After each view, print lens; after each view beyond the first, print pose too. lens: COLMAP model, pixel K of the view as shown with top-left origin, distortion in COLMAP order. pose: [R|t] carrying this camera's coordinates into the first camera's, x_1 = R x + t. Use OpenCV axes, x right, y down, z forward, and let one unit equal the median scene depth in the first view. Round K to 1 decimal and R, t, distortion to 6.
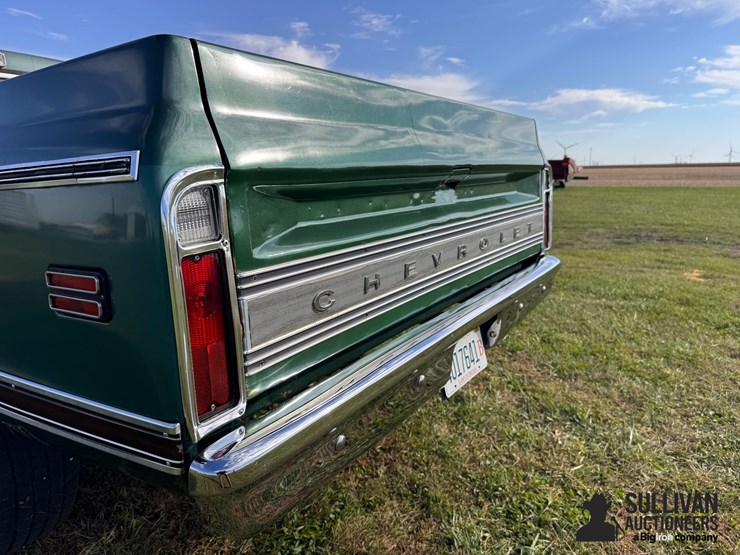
lens RADIAL K [[525.5, 0, 370.0], [0, 525.5, 277.5], [0, 0, 1]] dist [0.033166, -0.041059]
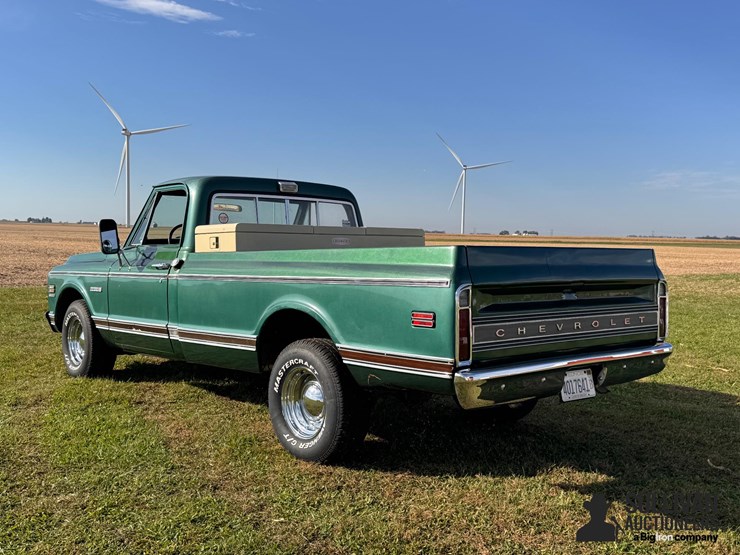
lens RADIAL K [[765.5, 0, 367.1], [0, 765.5, 281.3], [0, 0, 1]] dist [0.166436, -0.362112]
pose [[0.961156, 0.058462, -0.269741, 0.373978], [-0.097386, 0.986286, -0.133248, 0.462258], [0.258252, 0.154341, 0.953669, -3.643587]]
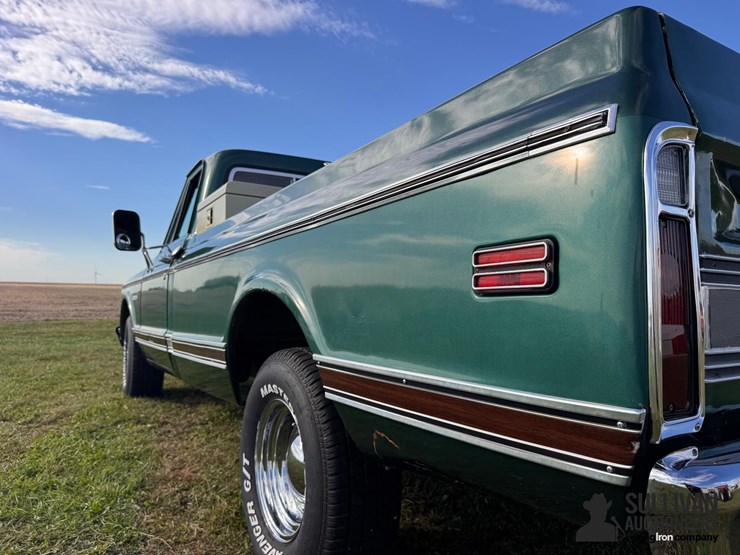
lens RADIAL K [[525.5, 0, 370.0], [0, 525.5, 277.5], [0, 0, 1]] dist [0.033166, -0.041059]
pose [[0.896071, 0.026728, -0.443106, -0.359621], [-0.130649, 0.969854, -0.205704, 0.281796], [0.424250, 0.242216, 0.872550, 0.050188]]
